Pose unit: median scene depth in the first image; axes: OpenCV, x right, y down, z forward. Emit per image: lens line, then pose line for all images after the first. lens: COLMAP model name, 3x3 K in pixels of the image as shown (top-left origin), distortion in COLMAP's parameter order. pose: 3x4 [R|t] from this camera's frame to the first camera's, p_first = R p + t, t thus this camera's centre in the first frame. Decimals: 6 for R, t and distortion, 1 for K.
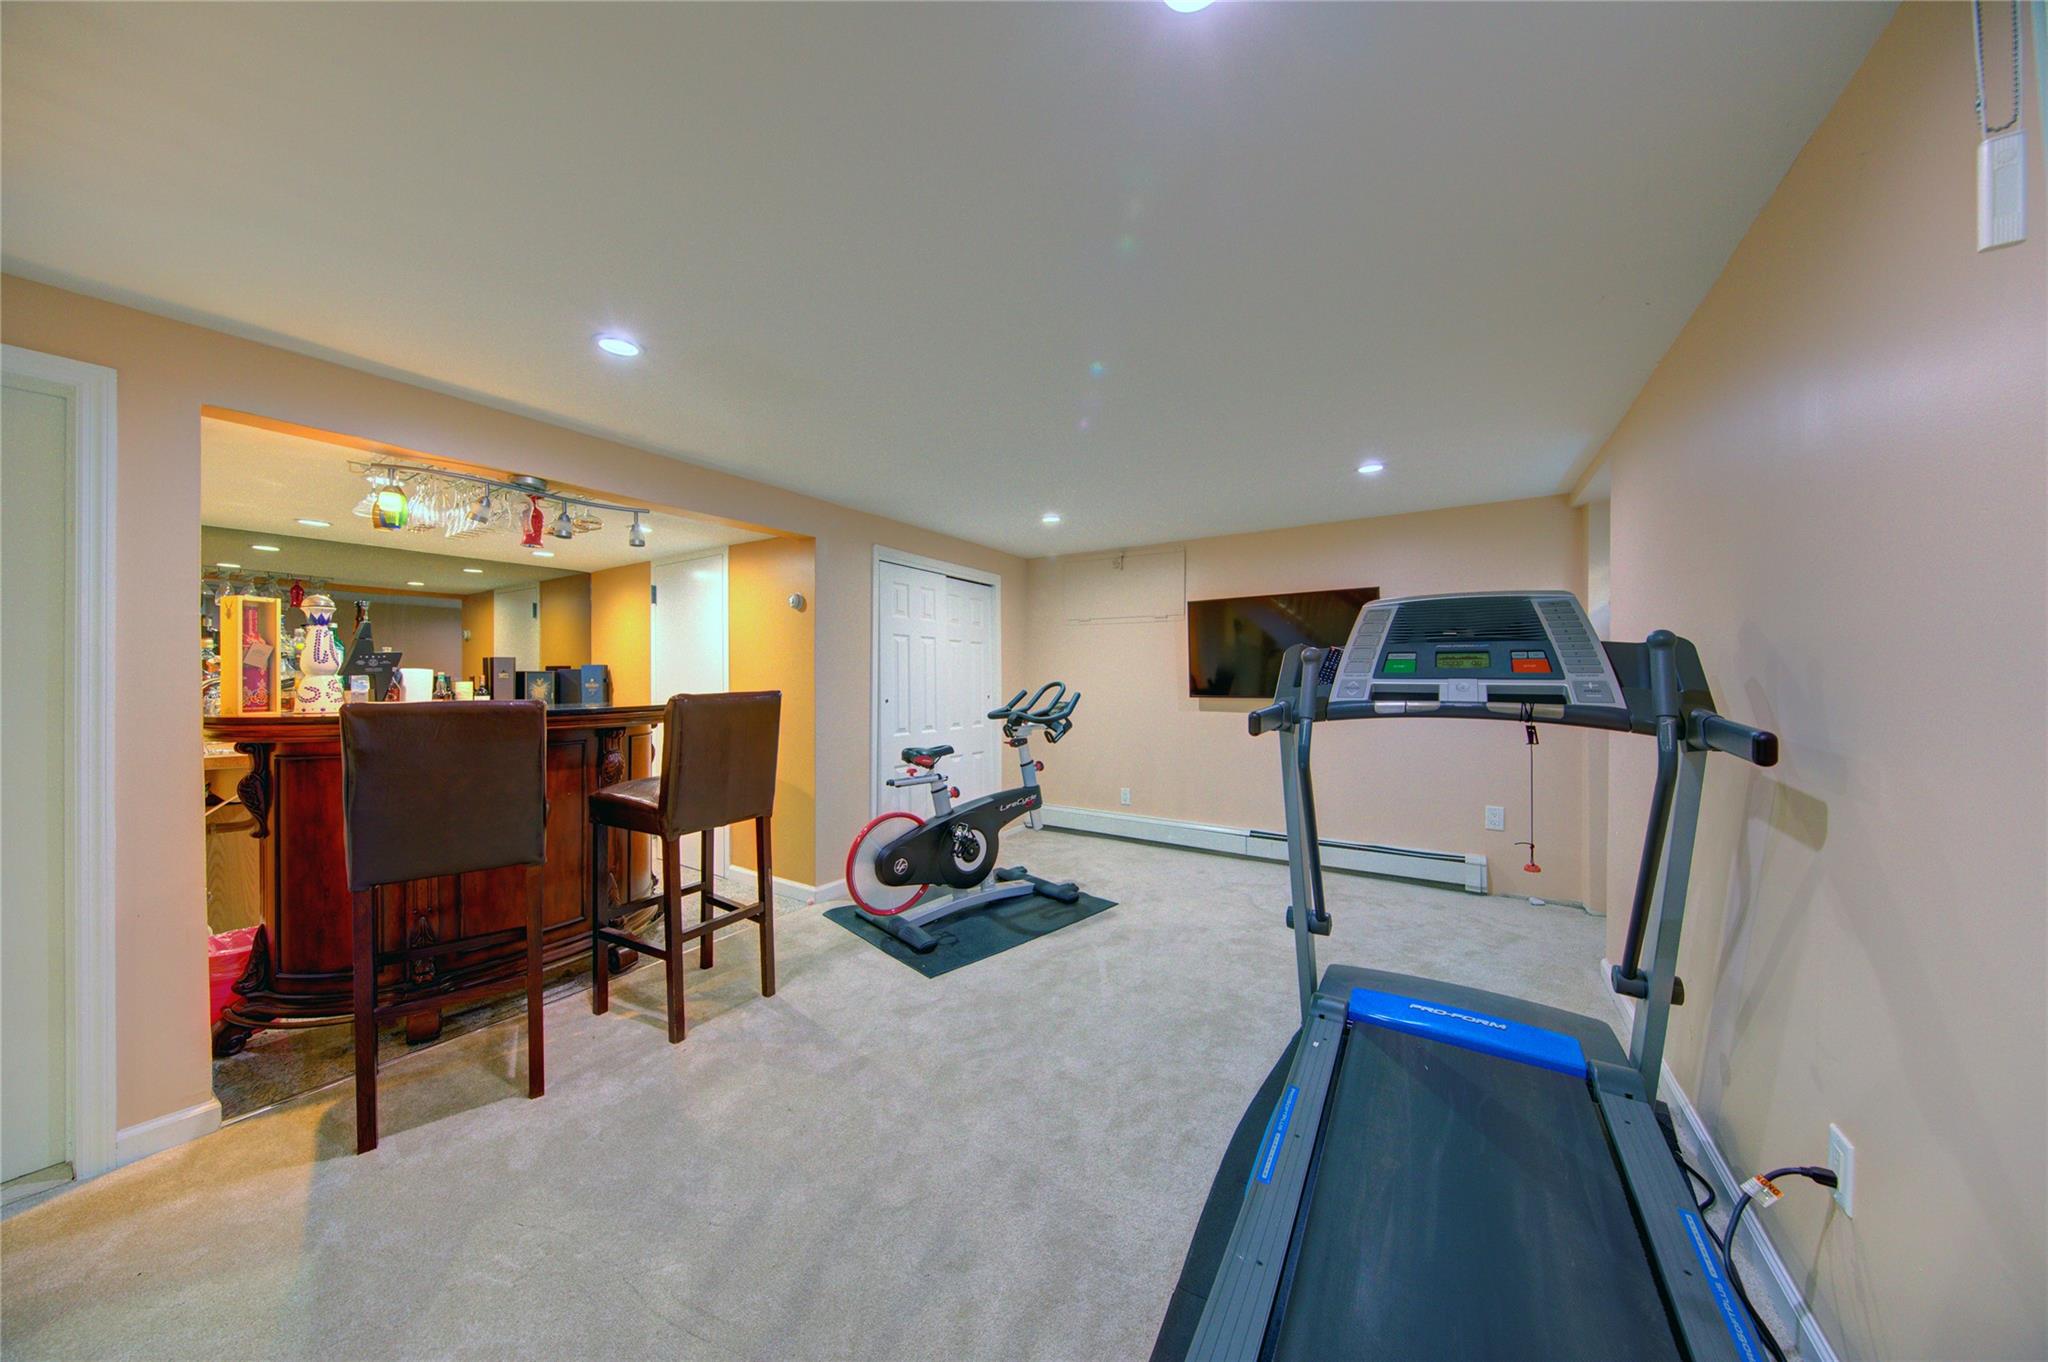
lens RADIAL K [[640.1, 0, 1028.3], [0, 640.1, 682.3], [0, 0, 1]] dist [-0.002309, -0.000465]
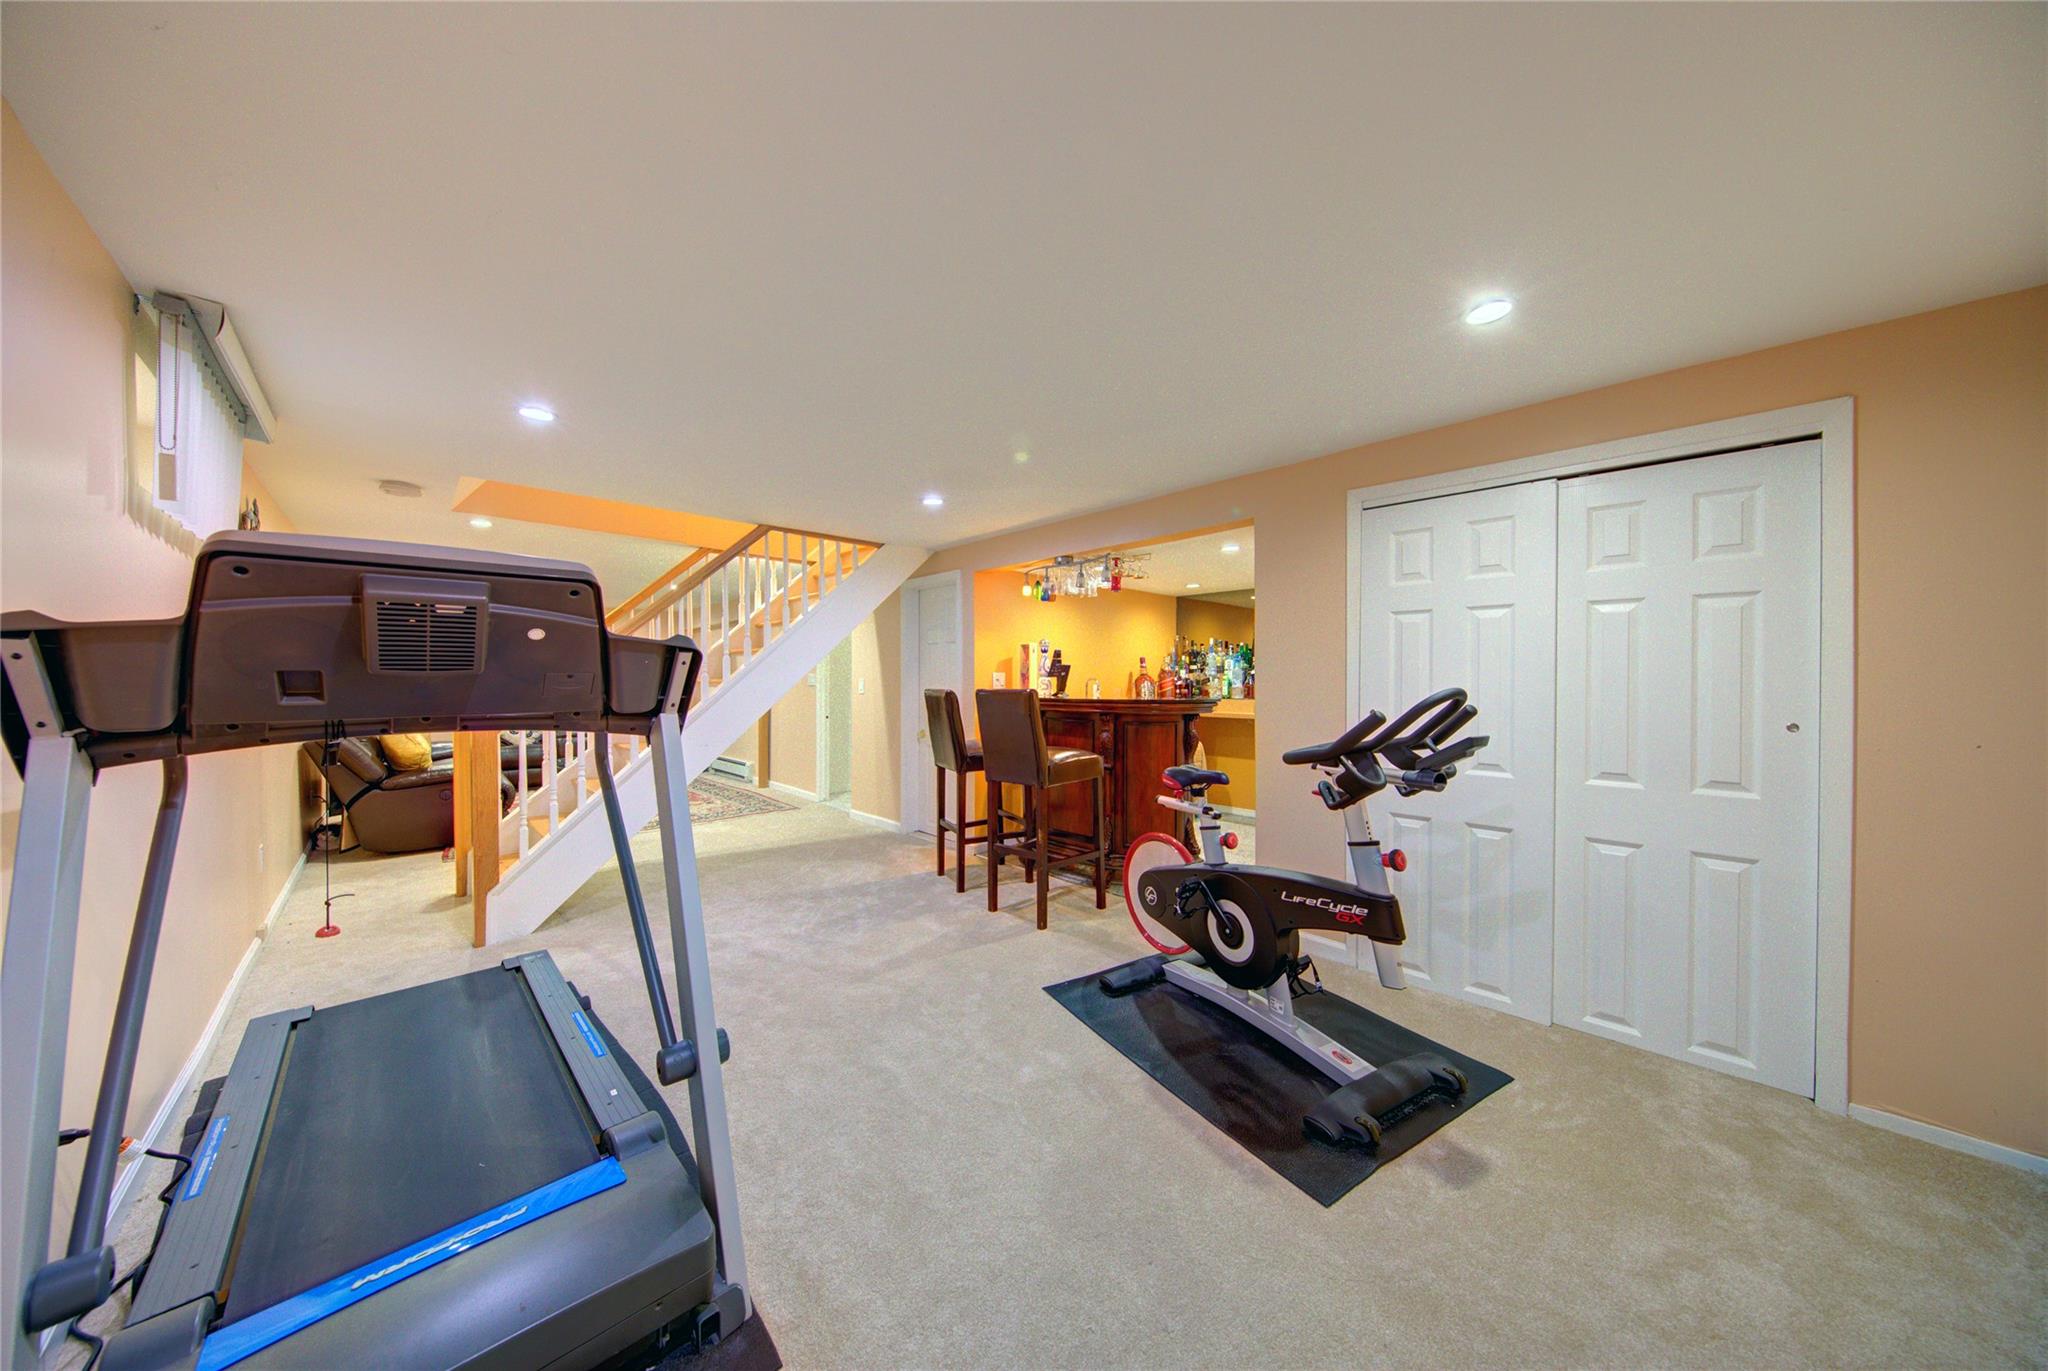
lens RADIAL K [[640.1, 0, 1027.1], [0, 640.1, 678.3], [0, 0, 1]] dist [-0.002309, -0.000465]
pose [[-0.225847, 0.014322, -0.974057, 0.569256], [0.003164, 0.999897, 0.013968, -0.017778], [0.974158, 0.000073, -0.225870, 0.847914]]
